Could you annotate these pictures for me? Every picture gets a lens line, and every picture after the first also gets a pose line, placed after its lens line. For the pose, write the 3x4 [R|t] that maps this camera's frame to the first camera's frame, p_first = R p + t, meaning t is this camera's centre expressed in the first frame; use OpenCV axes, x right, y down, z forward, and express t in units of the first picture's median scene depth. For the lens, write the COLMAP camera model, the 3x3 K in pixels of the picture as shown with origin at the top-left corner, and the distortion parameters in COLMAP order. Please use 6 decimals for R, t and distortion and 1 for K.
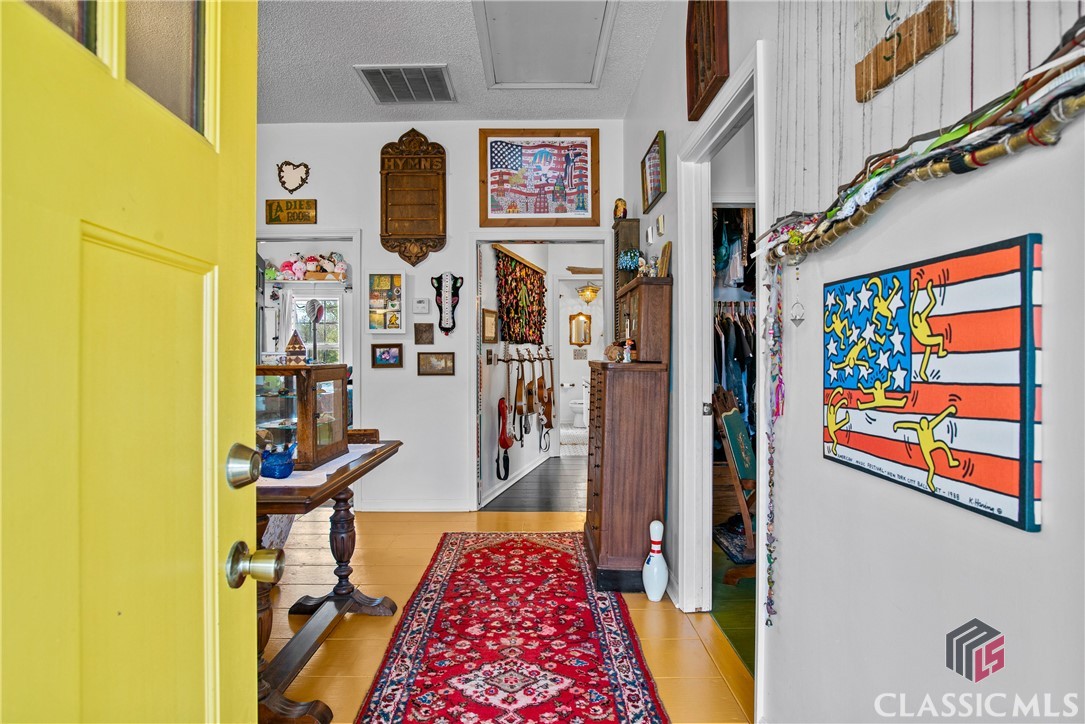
lens RADIAL K [[626.7, 0, 532.3], [0, 626.7, 361.2], [0, 0, 1]] dist [-0.023698, 0.002381]
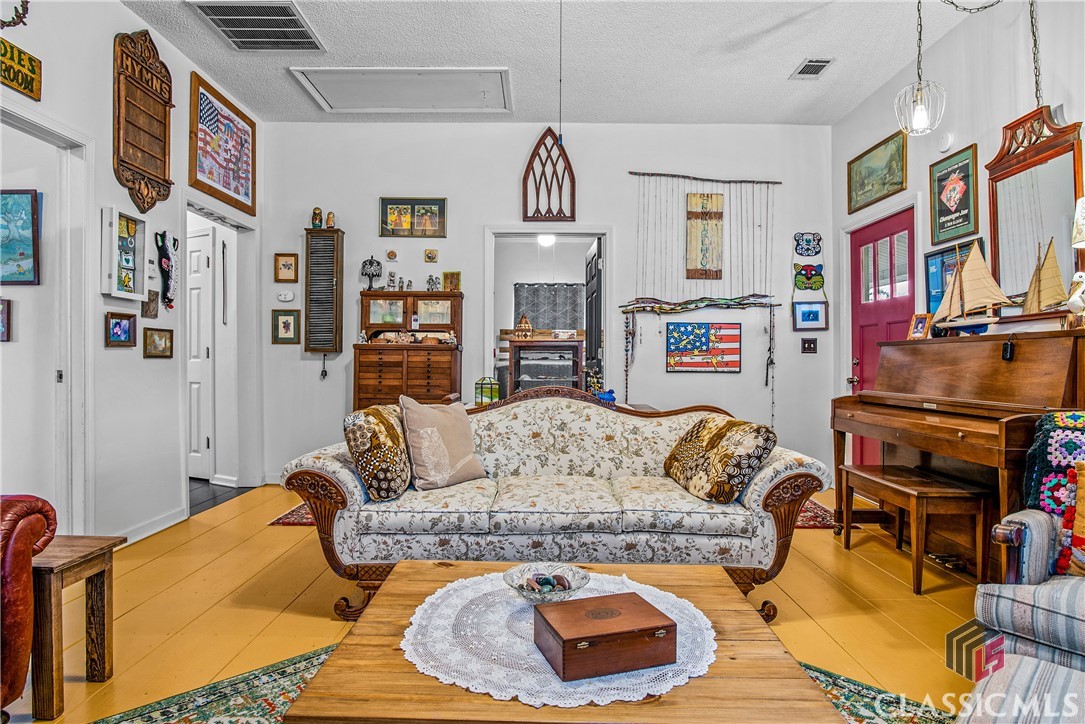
lens RADIAL K [[626.7, 0, 532.3], [0, 626.7, 361.2], [0, 0, 1]] dist [-0.023698, 0.002381]
pose [[0.004155, 0.000568, 0.999991, -1.759527], [0.003653, 0.999993, -0.000583, 0.054247], [-0.999985, 0.003656, 0.004153, 1.001892]]
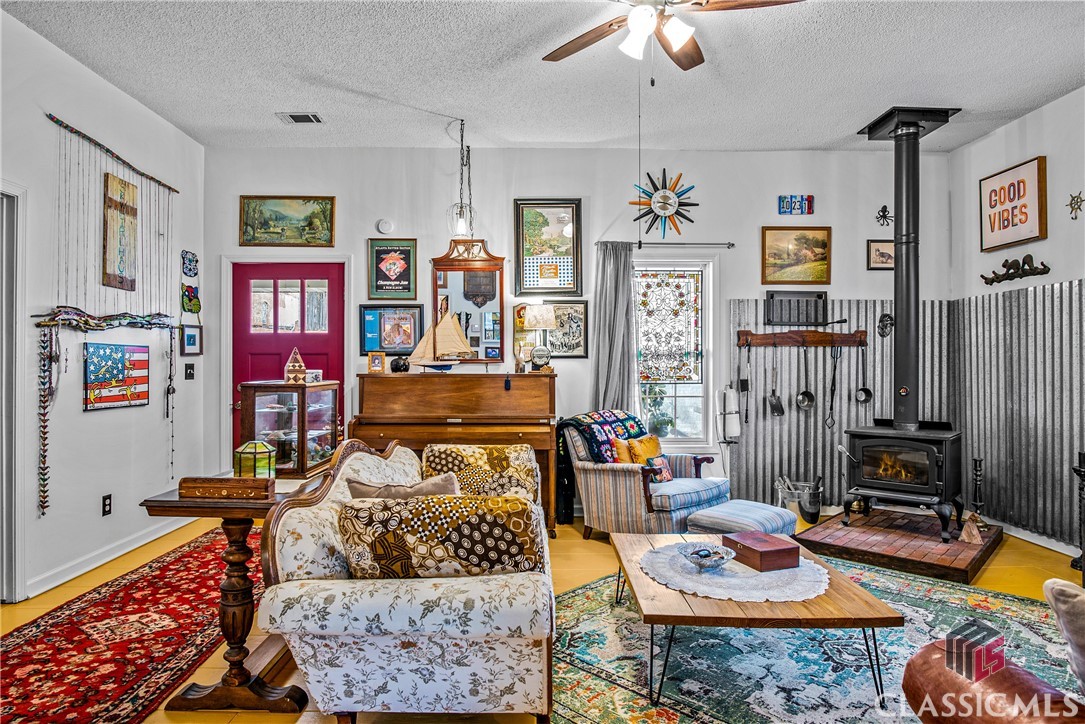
lens RADIAL K [[626.7, 0, 532.3], [0, 626.7, 361.2], [0, 0, 1]] dist [-0.023698, 0.002381]
pose [[-0.999959, -0.001778, -0.008834, -0.761898], [-0.001809, 0.999992, 0.003535, -0.034581], [0.008827, 0.003551, -0.999955, 2.034623]]
